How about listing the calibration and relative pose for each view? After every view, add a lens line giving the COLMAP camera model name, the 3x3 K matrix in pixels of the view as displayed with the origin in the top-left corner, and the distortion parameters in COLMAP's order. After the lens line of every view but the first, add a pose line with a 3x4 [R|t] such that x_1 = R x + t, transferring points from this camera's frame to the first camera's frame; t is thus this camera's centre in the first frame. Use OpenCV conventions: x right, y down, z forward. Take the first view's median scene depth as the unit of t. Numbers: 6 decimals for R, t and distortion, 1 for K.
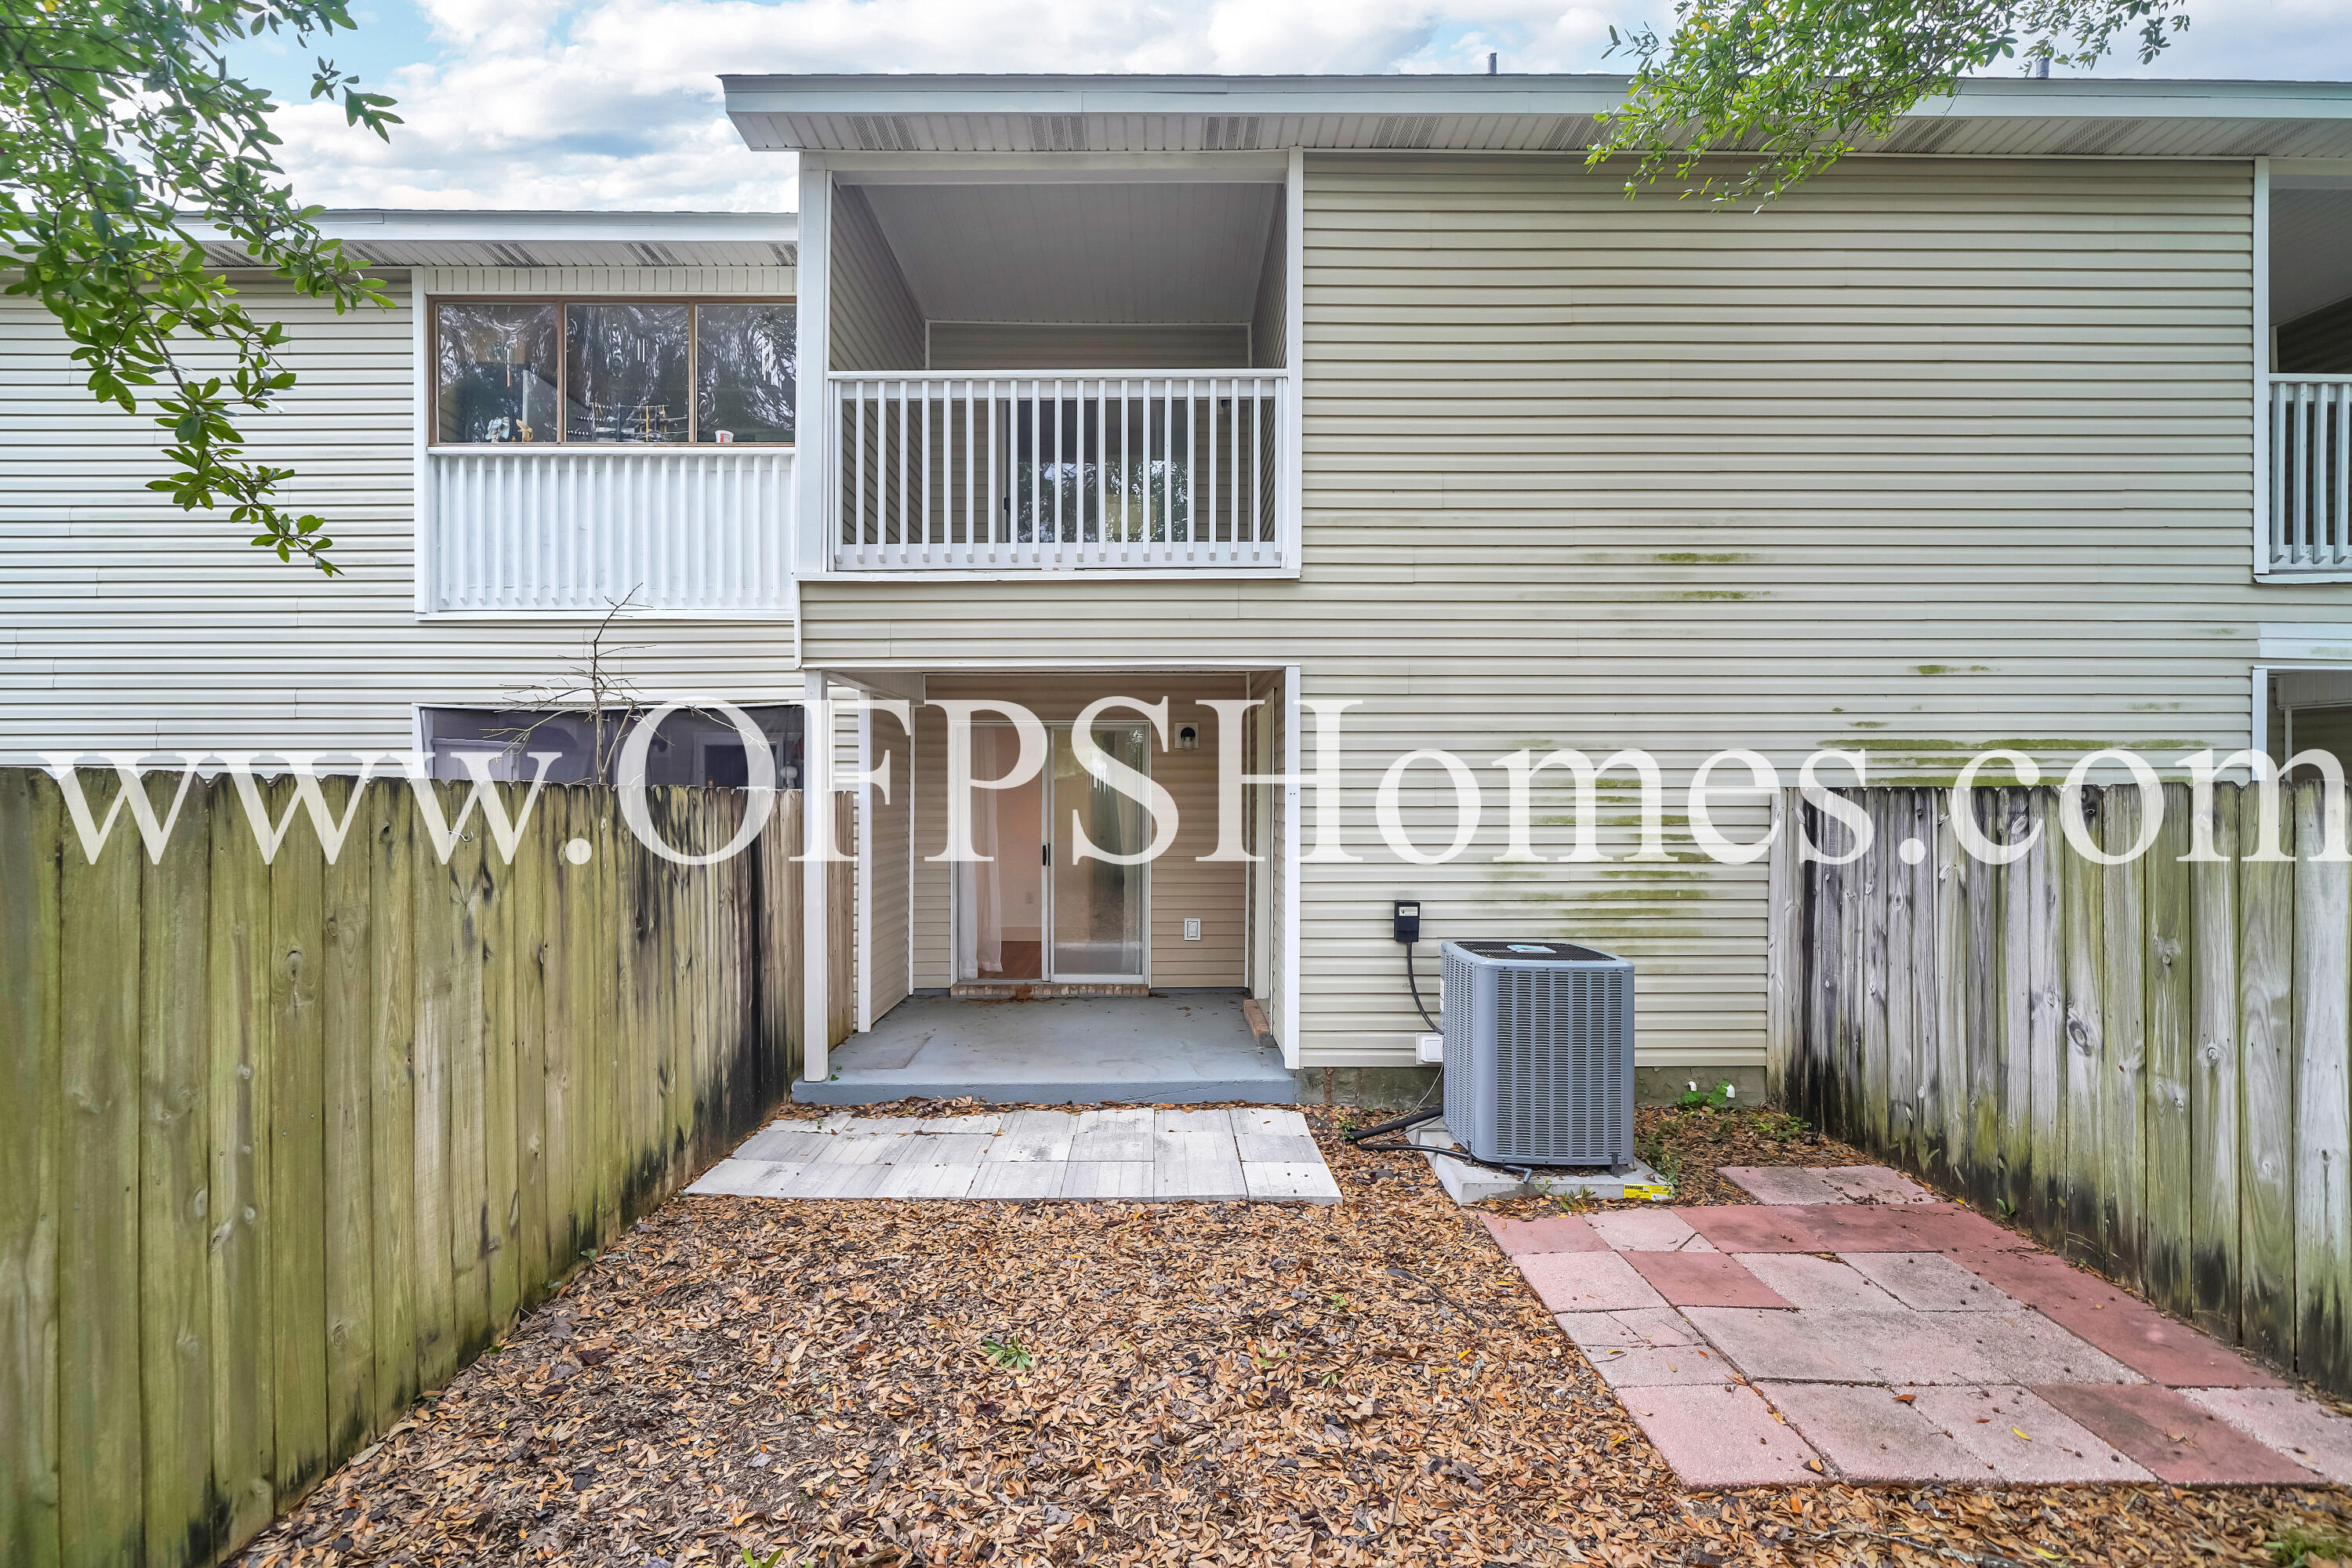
lens RADIAL K [[982.4, 0, 1165.7], [0, 982.4, 791.7], [0, 0, 1]] dist [-0.000424, -0.000396]
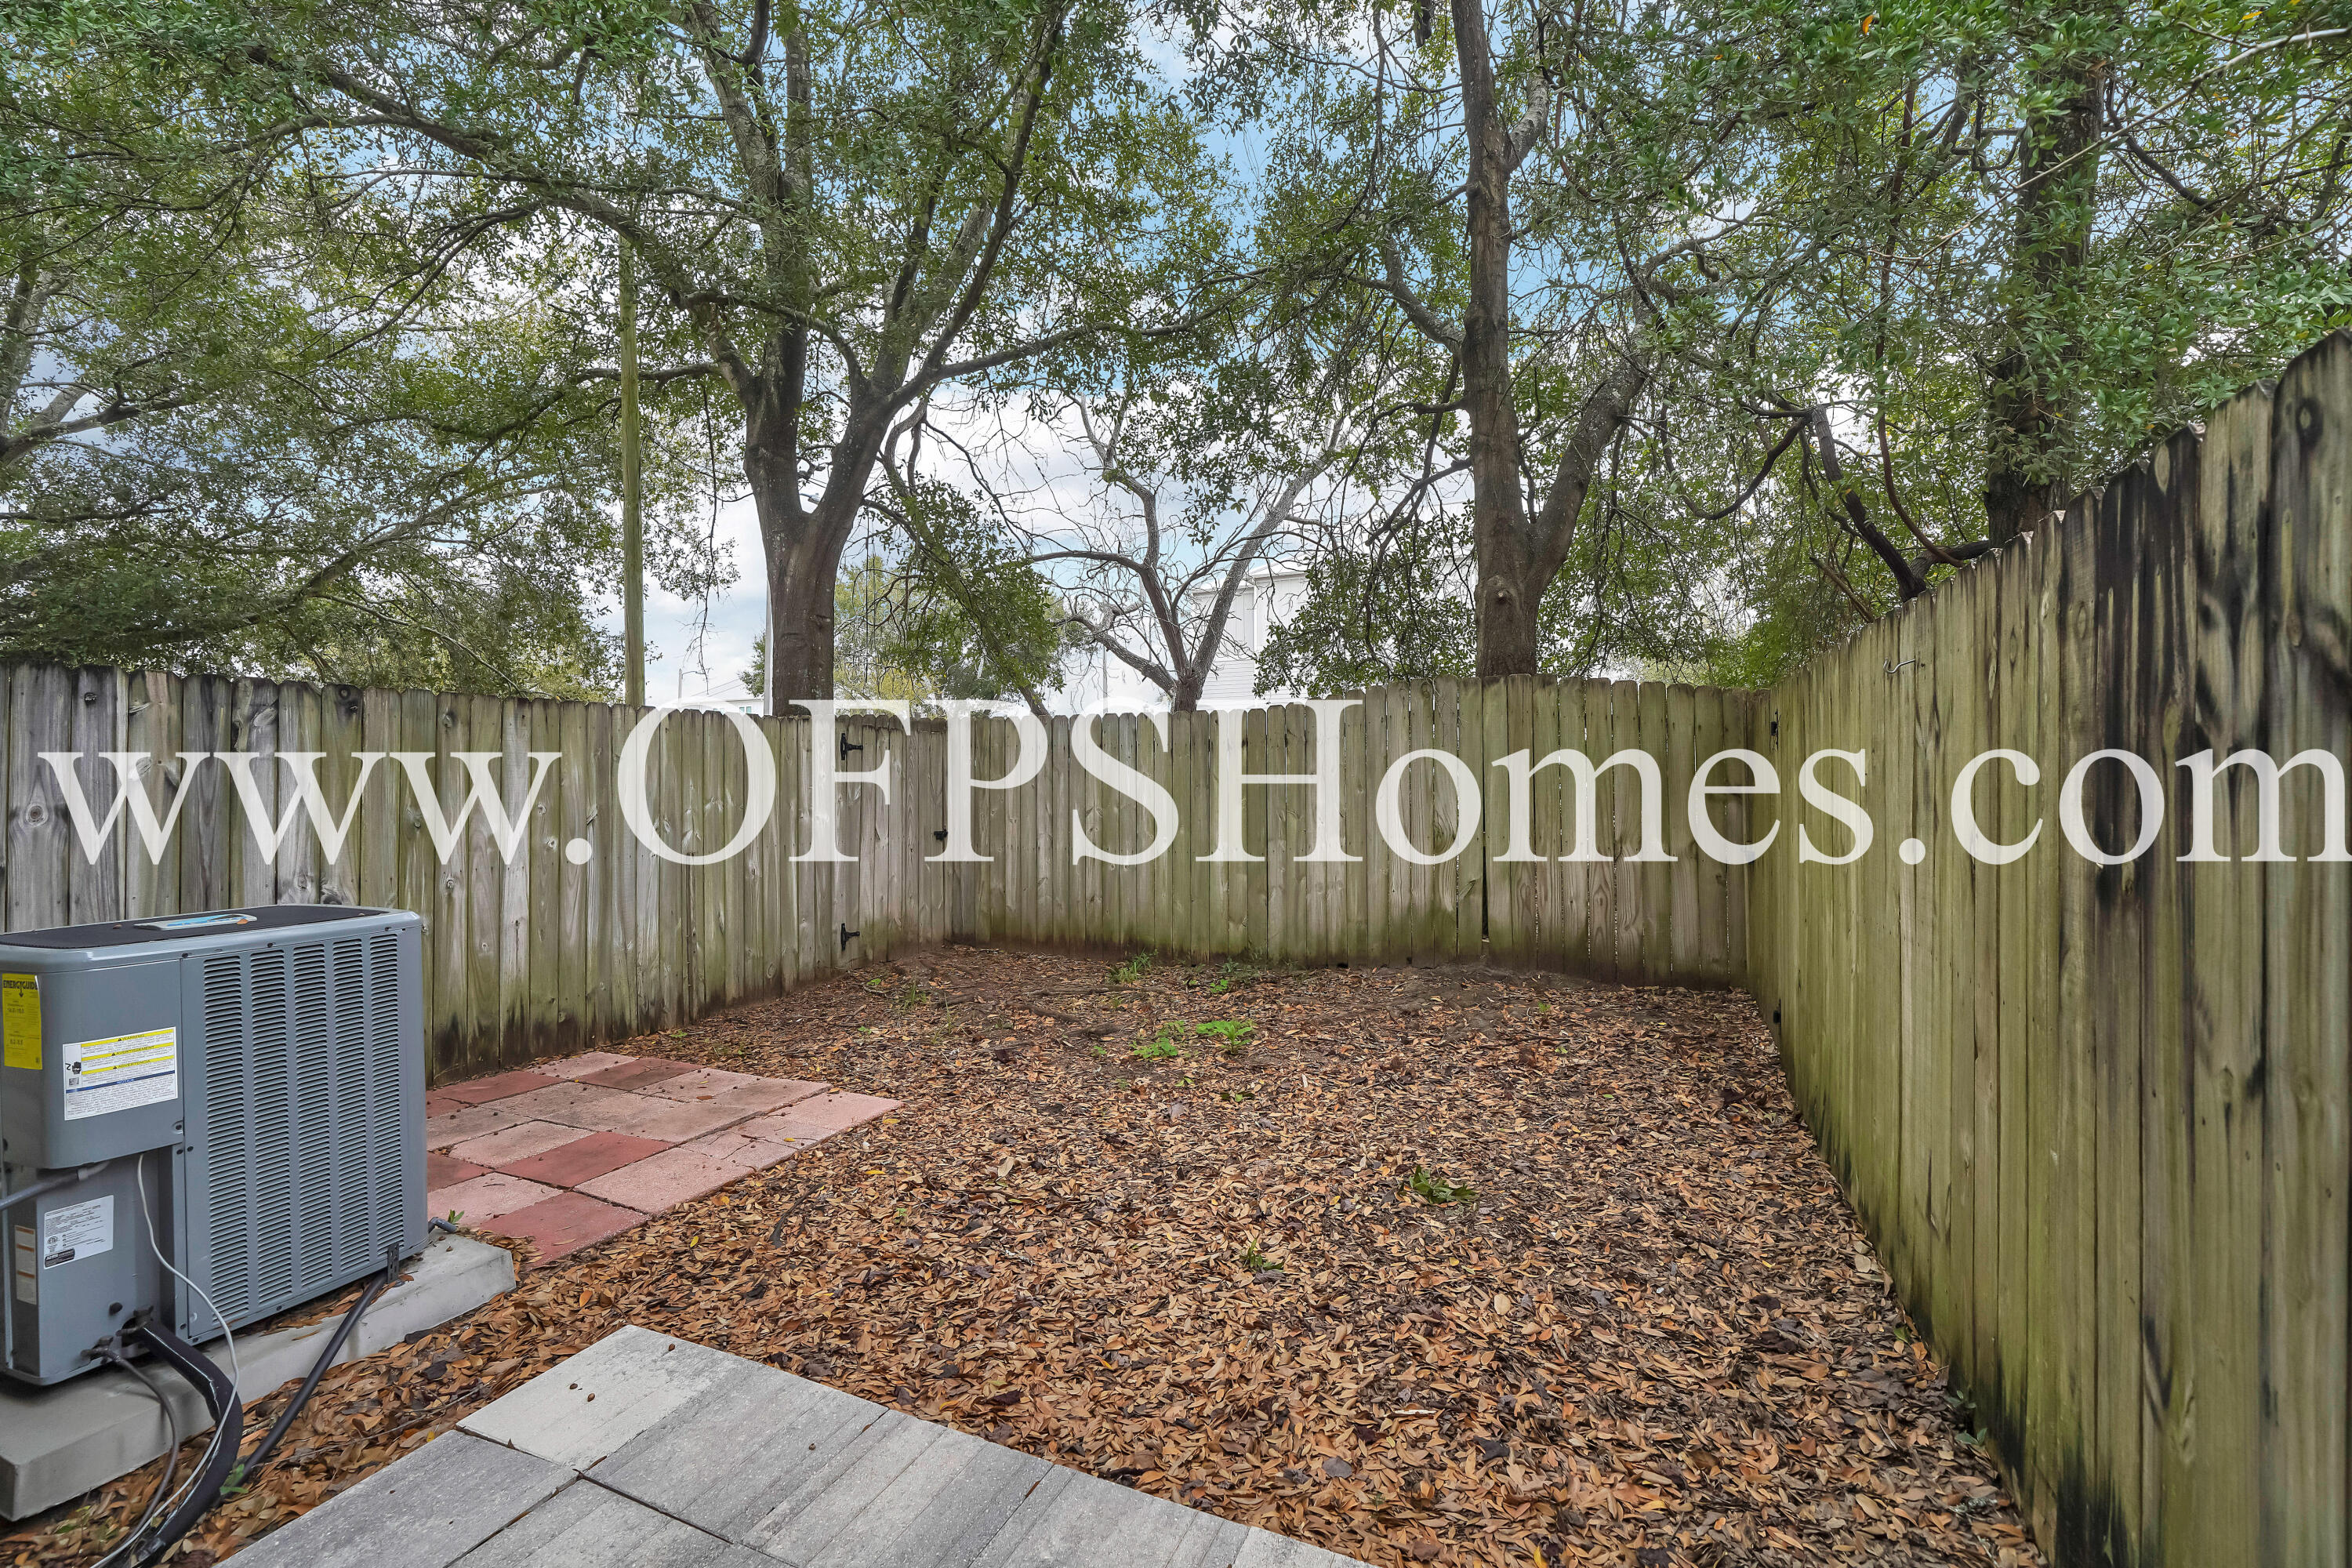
lens RADIAL K [[982.4, 0, 1168.1], [0, 982.4, 766.3], [0, 0, 1]] dist [-0.000424, -0.000396]
pose [[-0.903639, 0.012995, 0.428098, -0.394931], [0.005589, 0.999812, -0.018552, 0.109629], [-0.428259, -0.014371, -0.903542, 1.540019]]
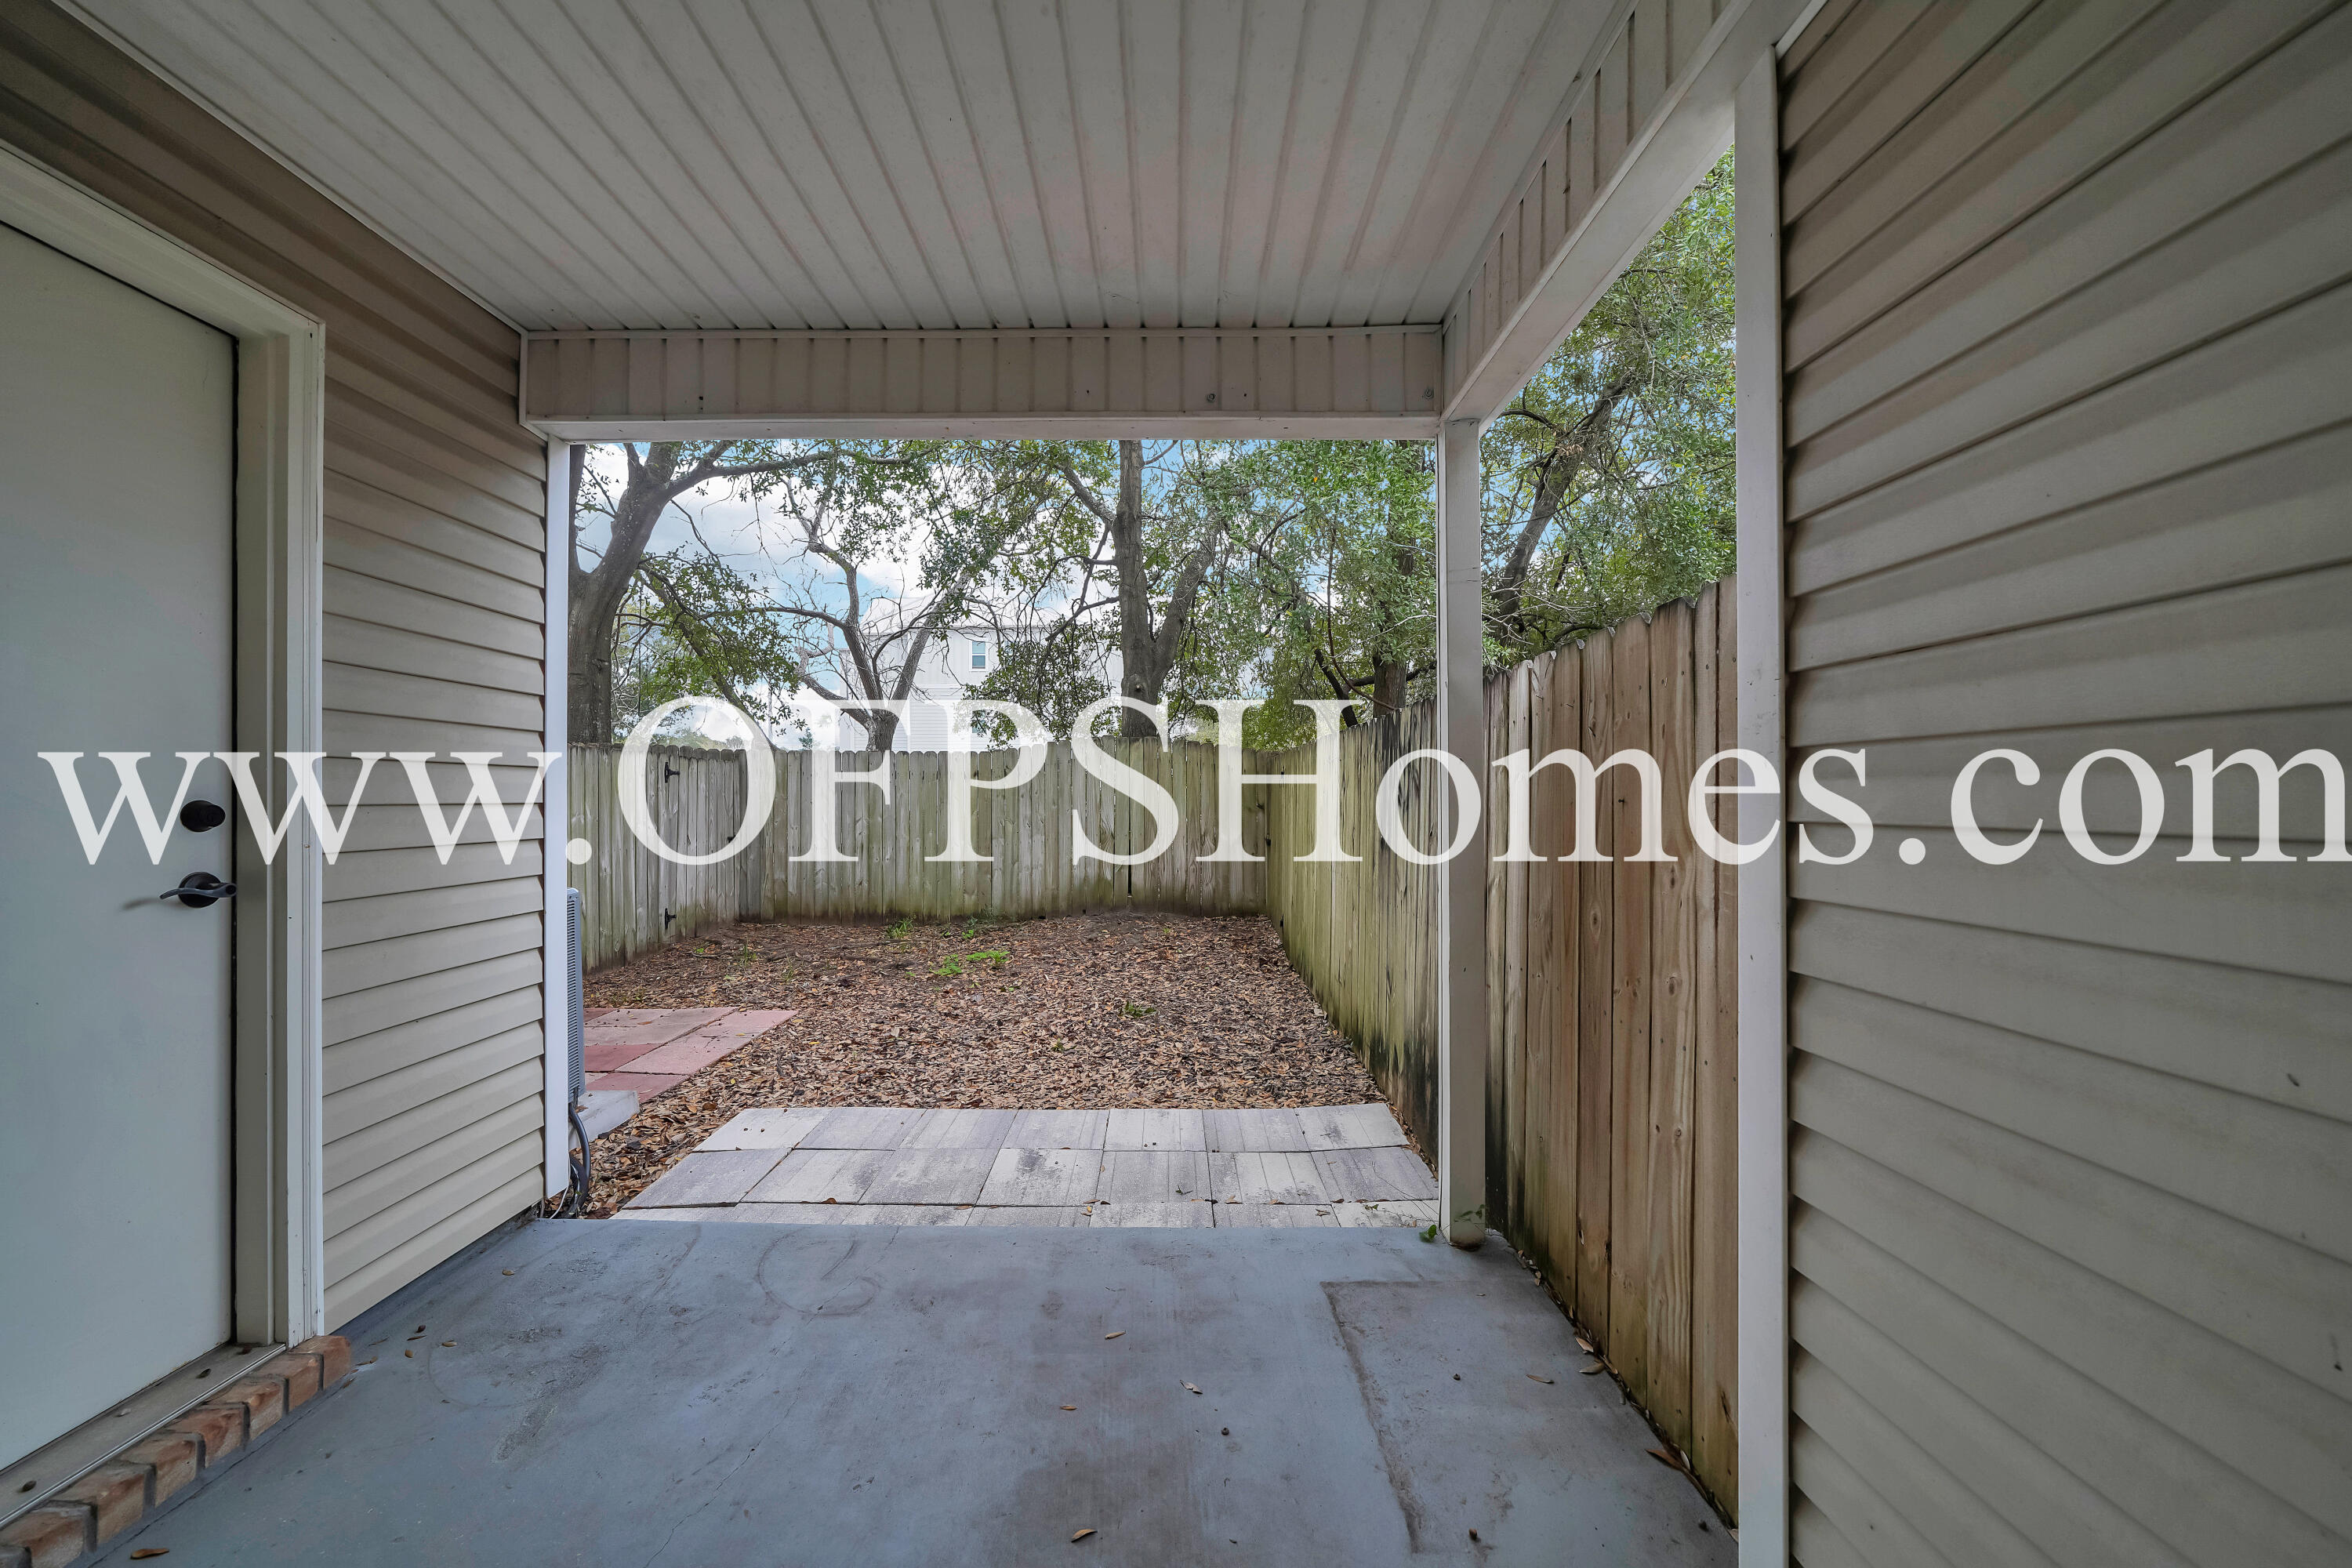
lens RADIAL K [[800.9, 0, 1176.6], [0, 800.9, 799.1], [0, 0, 1]] dist [-0.001708, -0.000022]
pose [[-0.999989, 0.000552, 0.004686, -0.307626], [0.000576, 0.999987, 0.004981, 0.092539], [-0.004683, 0.004983, -0.999977, 2.043667]]
